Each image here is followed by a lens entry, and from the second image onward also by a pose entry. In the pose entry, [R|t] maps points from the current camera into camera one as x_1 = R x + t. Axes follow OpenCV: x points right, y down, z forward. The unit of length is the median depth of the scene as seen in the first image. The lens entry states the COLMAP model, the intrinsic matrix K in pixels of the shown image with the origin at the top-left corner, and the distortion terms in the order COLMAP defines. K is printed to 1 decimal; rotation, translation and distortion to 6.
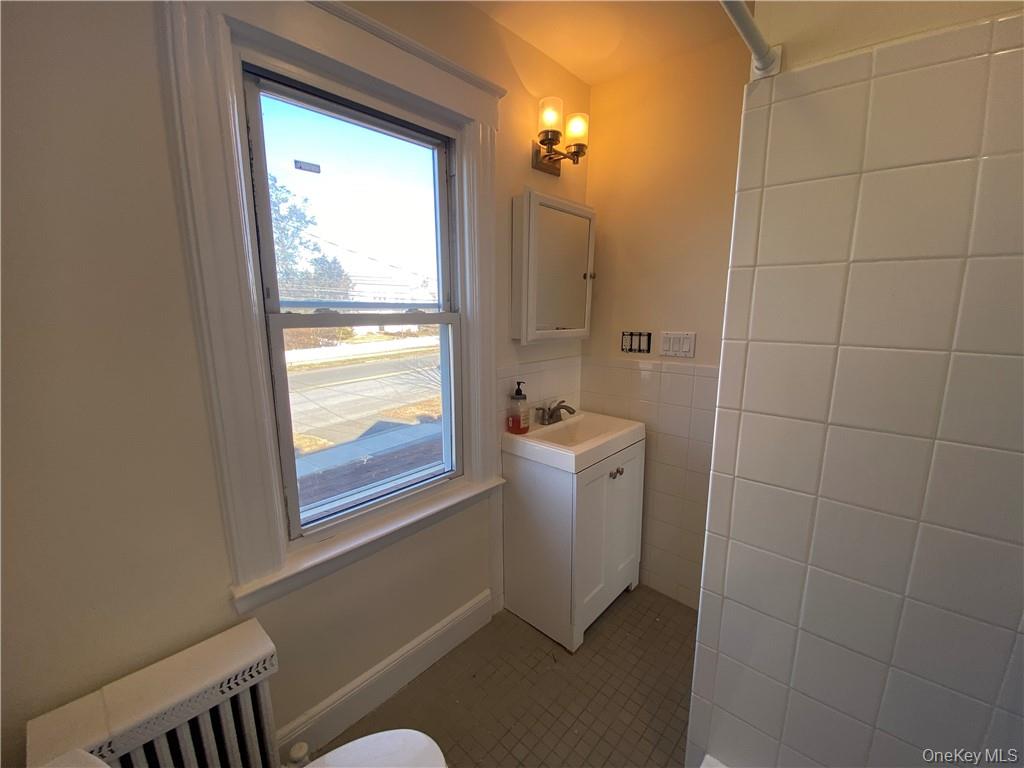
lens RADIAL K [[417.3, 0, 512.0], [0, 417.3, 384.0], [0, 0, 1]] dist [0.024154, -0.020753]
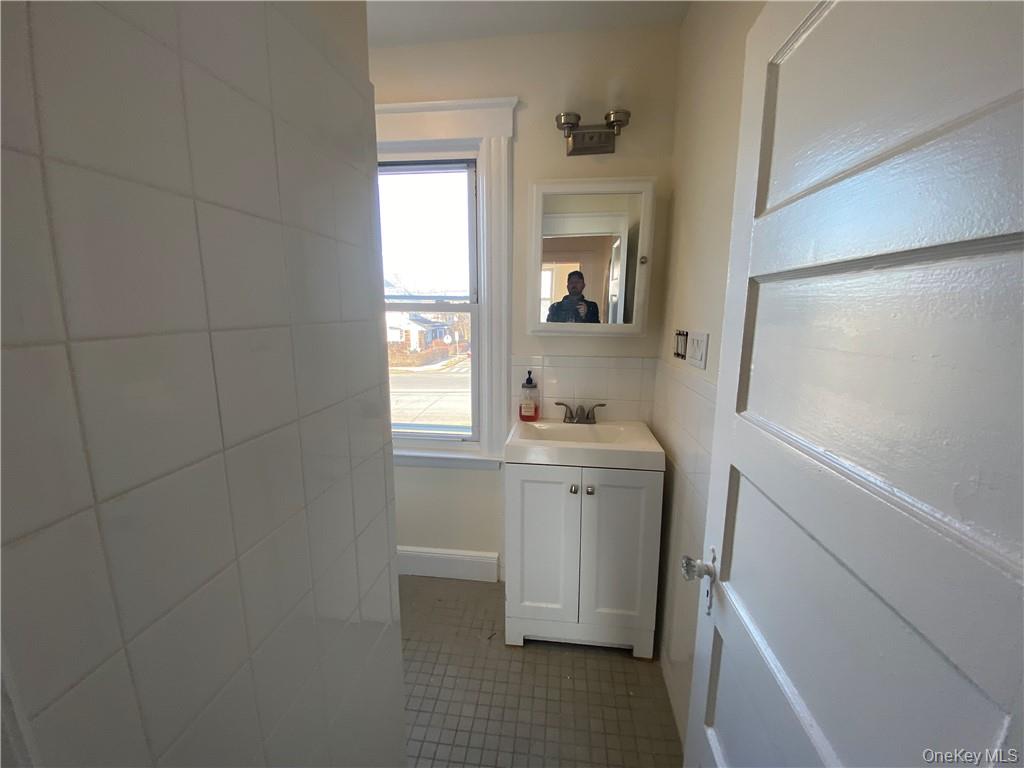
lens RADIAL K [[417.3, 0, 512.0], [0, 417.3, 384.0], [0, 0, 1]] dist [0.024154, -0.020753]
pose [[0.580449, 0.151047, -0.800165, 0.909490], [-0.153949, 0.985280, 0.074315, -0.048651], [0.799612, 0.080049, 0.595158, 0.389682]]
